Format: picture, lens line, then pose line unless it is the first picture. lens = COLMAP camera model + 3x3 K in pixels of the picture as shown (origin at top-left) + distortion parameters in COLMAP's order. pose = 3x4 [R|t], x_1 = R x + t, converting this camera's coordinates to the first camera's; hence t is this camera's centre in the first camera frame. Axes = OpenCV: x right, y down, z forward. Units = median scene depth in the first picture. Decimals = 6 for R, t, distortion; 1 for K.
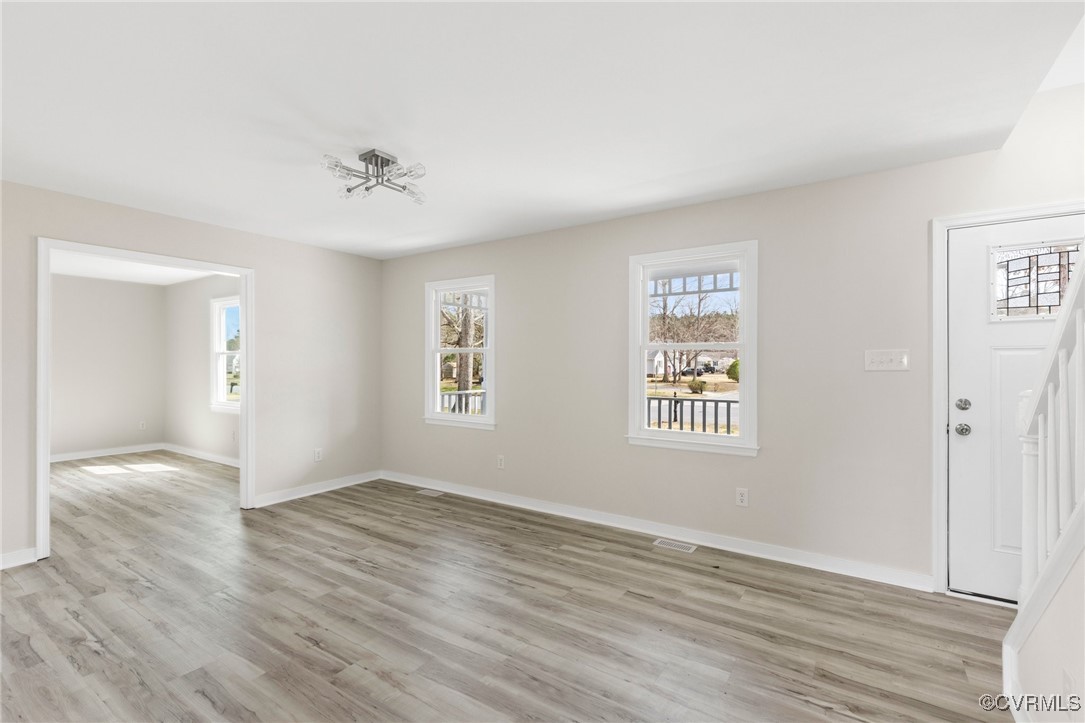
lens RADIAL K [[484.3, 0, 542.5], [0, 484.3, 361.5], [0, 0, 1]] dist [0.009679, 0.000445]
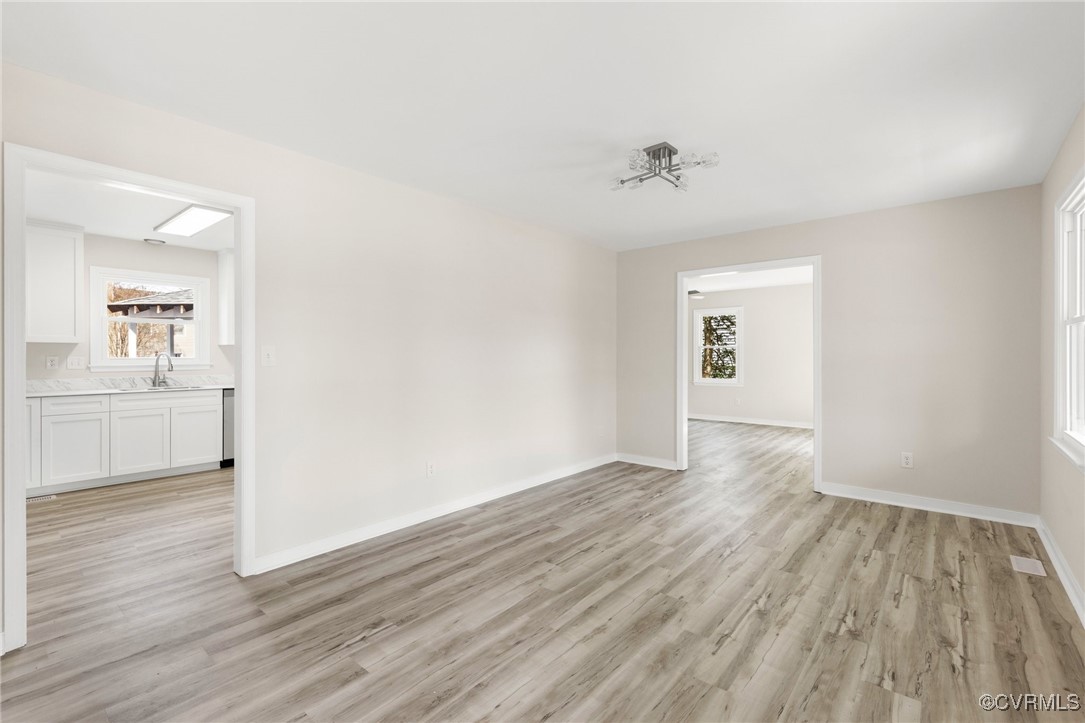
lens RADIAL K [[484.3, 0, 542.5], [0, 484.3, 361.5], [0, 0, 1]] dist [0.009679, 0.000445]
pose [[-0.105722, 0.008731, -0.994357, 0.539495], [0.003407, 0.999959, 0.008418, 0.023511], [0.994390, -0.002498, -0.105747, 0.624907]]
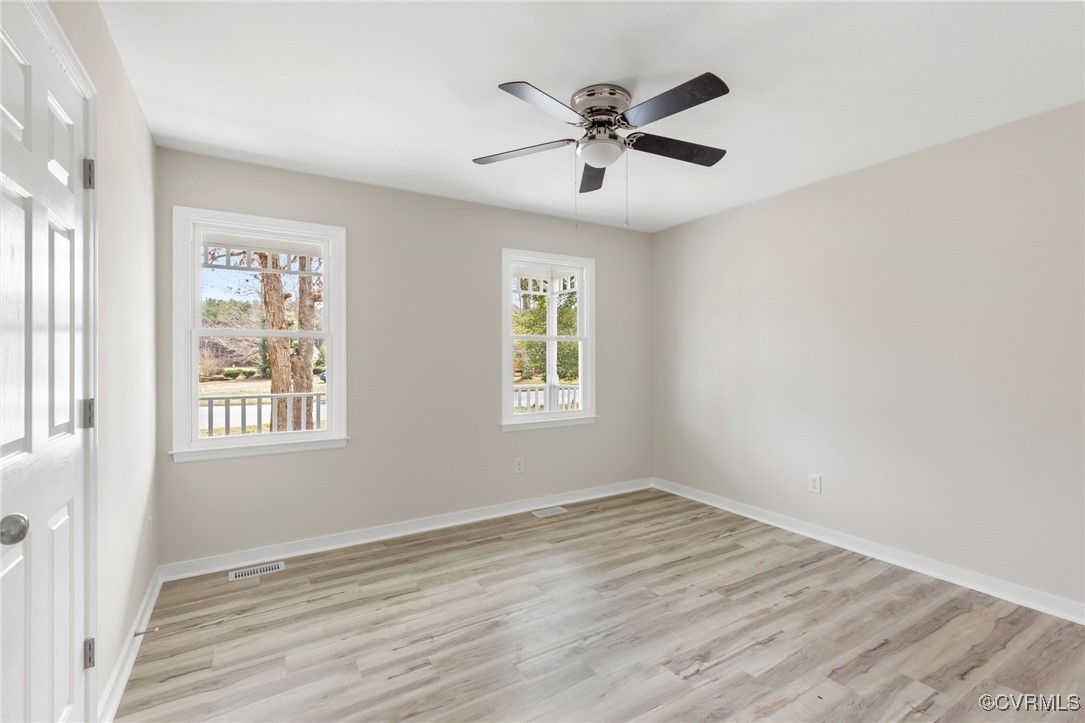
lens RADIAL K [[491.0, 0, 542.5], [0, 491.0, 361.5], [0, 0, 1]] dist [0.010283, 0.000001]
pose [[0.414934, -0.010235, 0.909794, -1.294817], [-0.006279, 0.999881, 0.014112, 0.009321], [-0.909830, -0.011568, 0.414820, 0.877877]]
